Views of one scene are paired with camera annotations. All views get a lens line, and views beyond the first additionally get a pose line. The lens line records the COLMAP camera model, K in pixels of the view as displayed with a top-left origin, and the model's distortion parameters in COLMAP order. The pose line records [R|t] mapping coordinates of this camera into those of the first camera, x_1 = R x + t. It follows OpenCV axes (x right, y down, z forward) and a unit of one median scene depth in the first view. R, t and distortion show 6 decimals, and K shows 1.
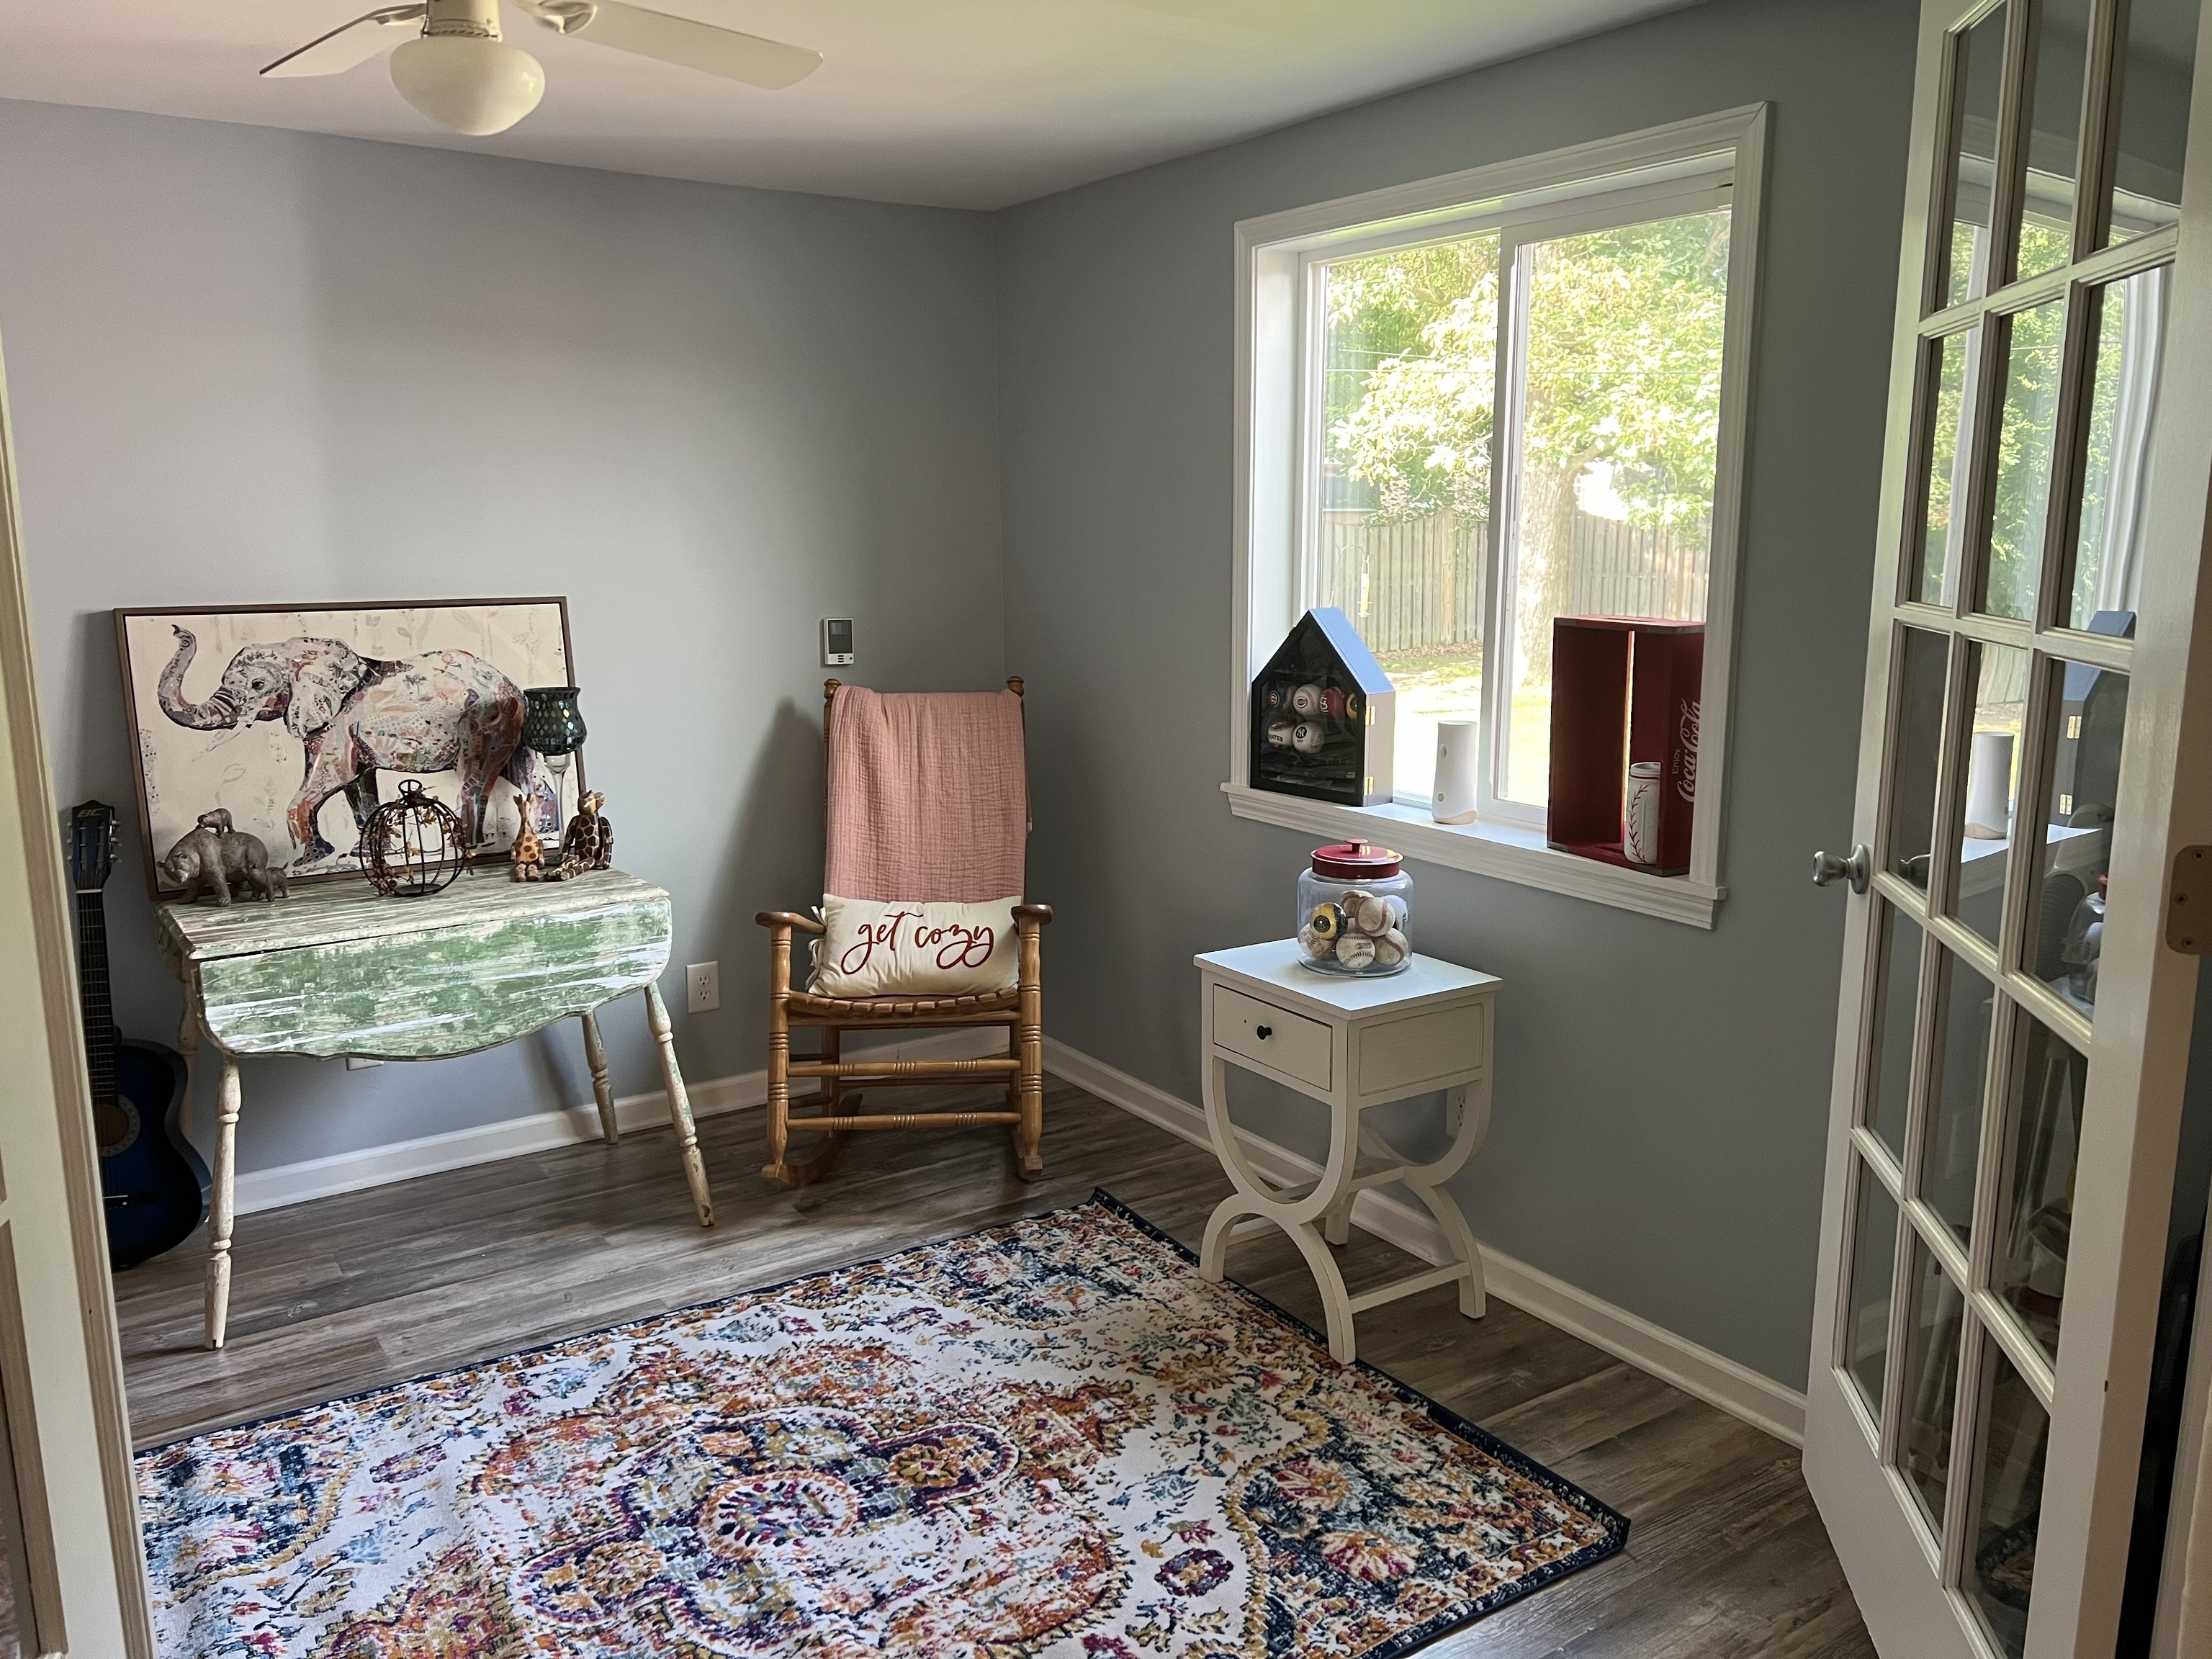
lens RADIAL K [[1673.8, 0, 1099.2], [0, 1673.8, 772.0], [0, 0, 1]] dist [0.088257, -0.065263]
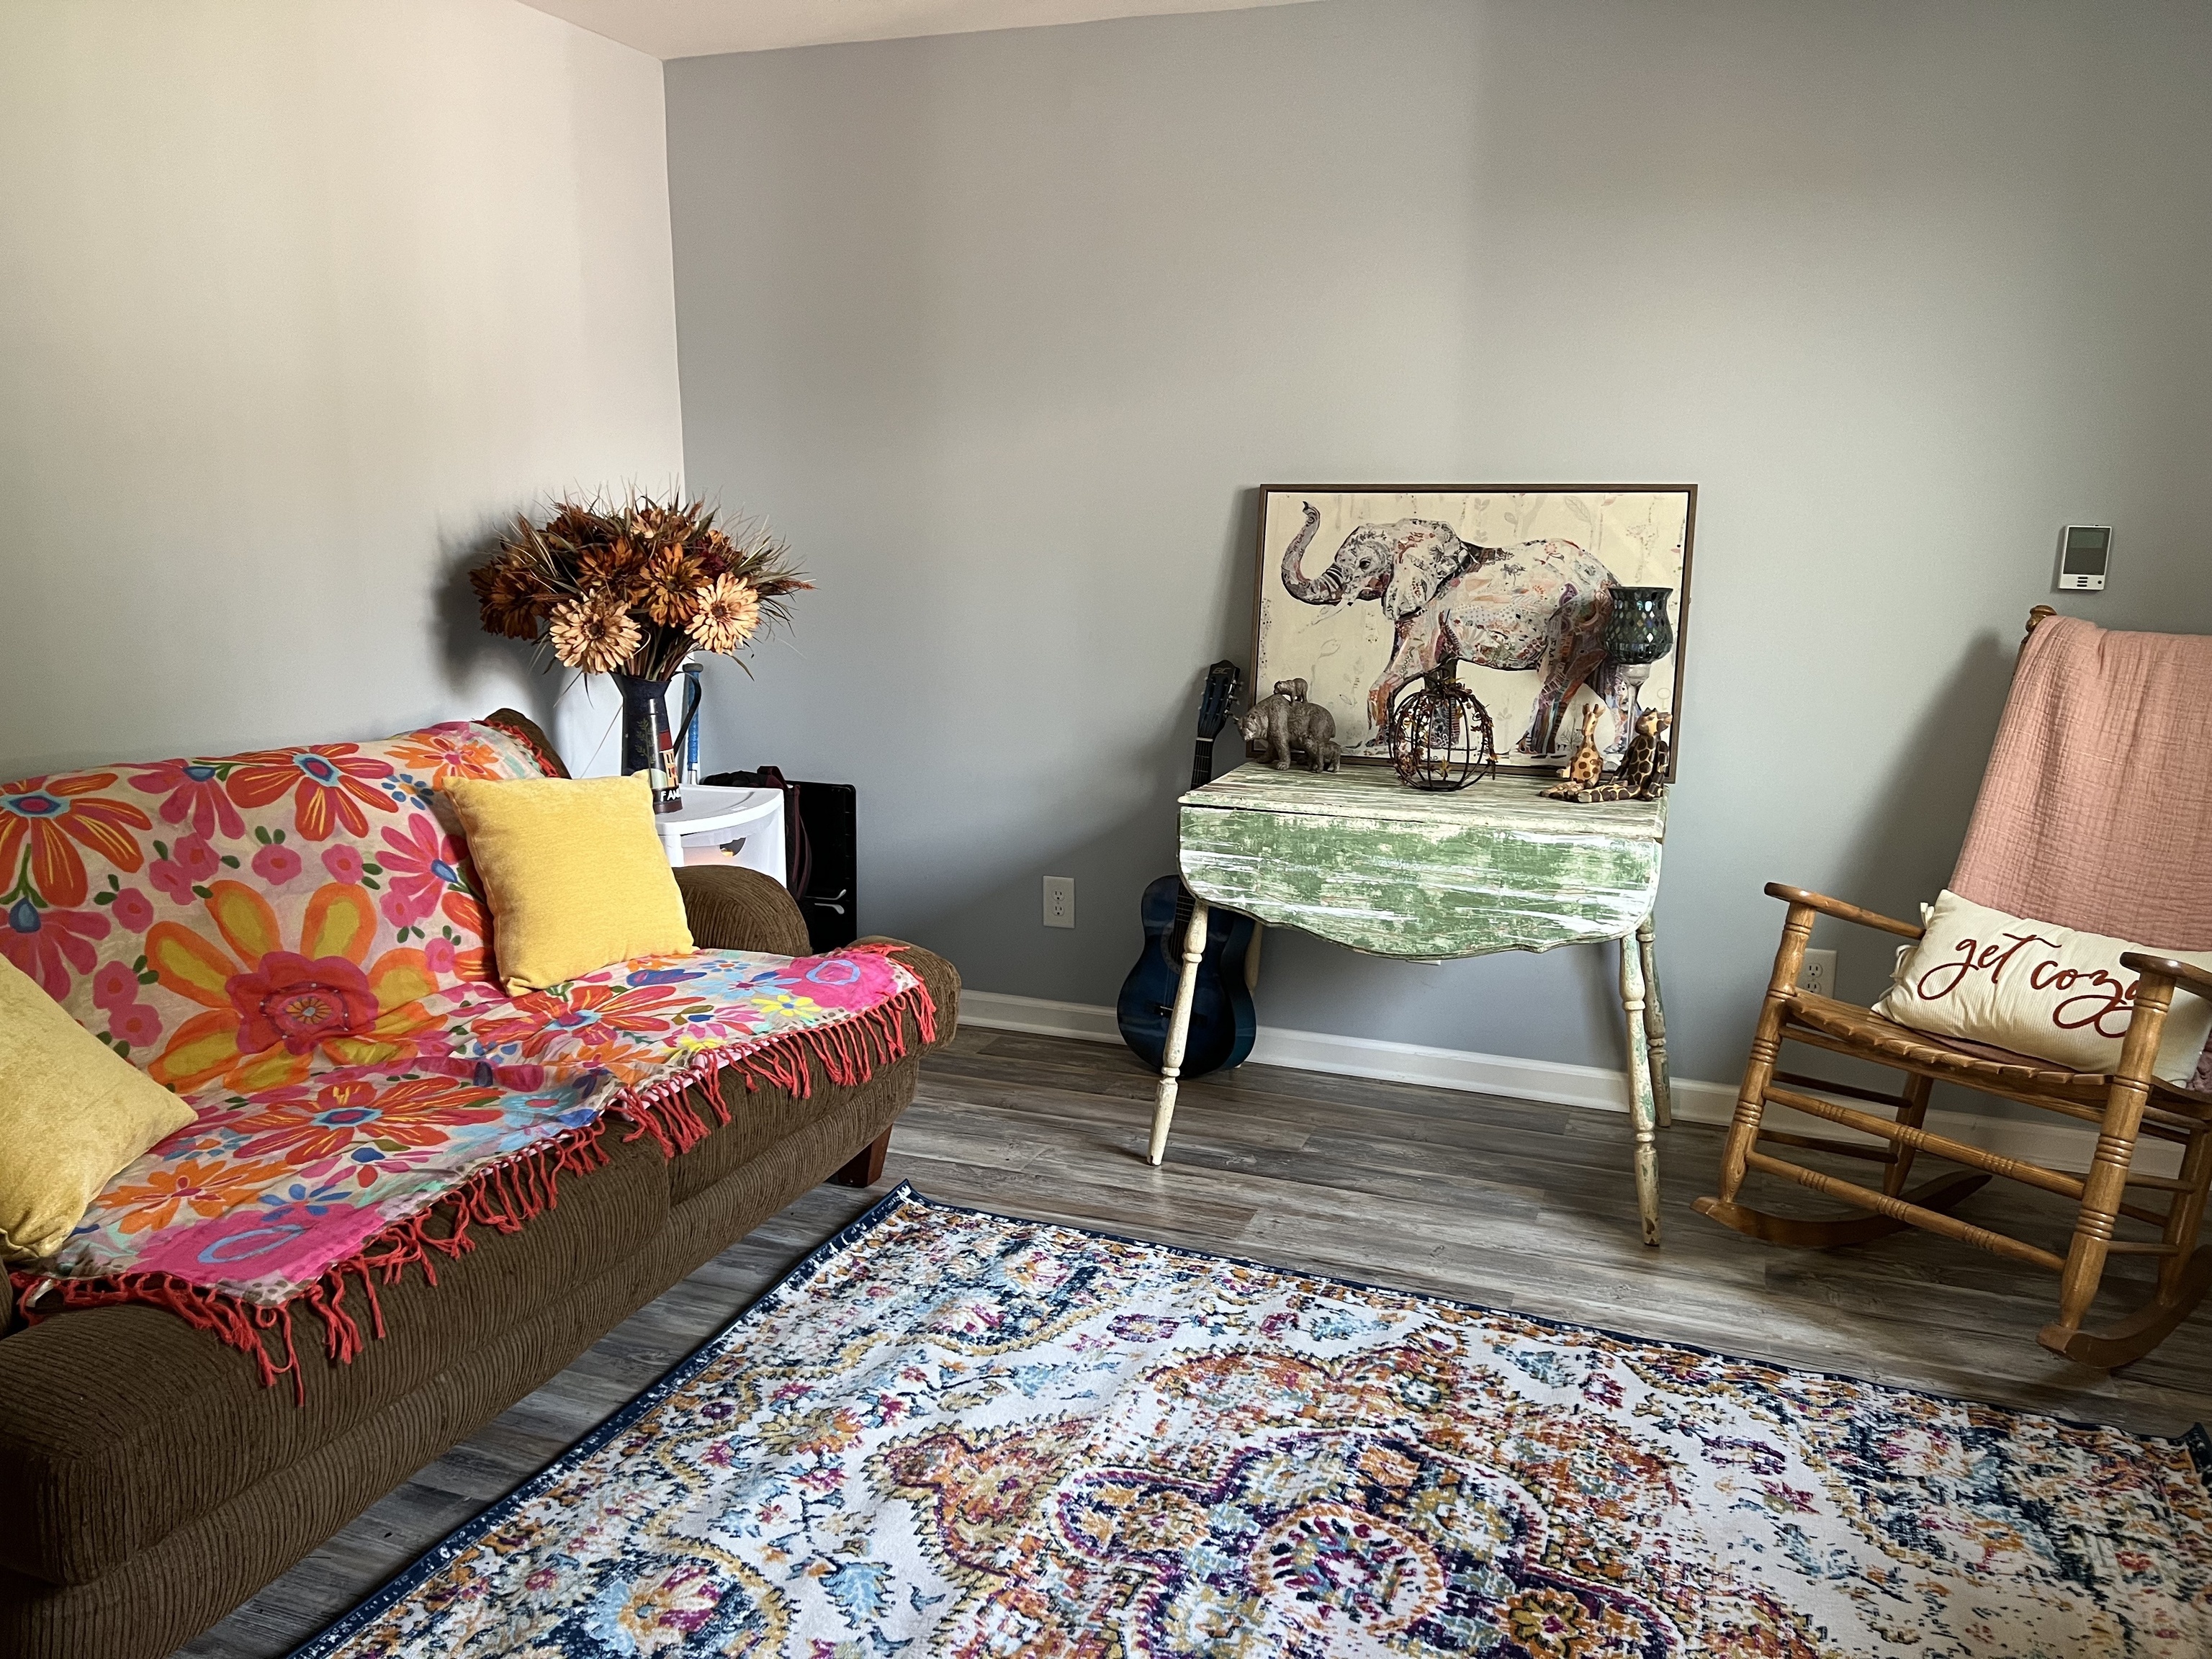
lens RADIAL K [[1673.8, 0, 1099.2], [0, 1673.8, 772.0], [0, 0, 1]] dist [0.088257, -0.065263]
pose [[0.598937, 0.145779, -0.787415, 0.241183], [-0.131934, 0.987817, 0.082527, 0.010637], [0.789853, 0.054459, 0.610874, 0.300140]]
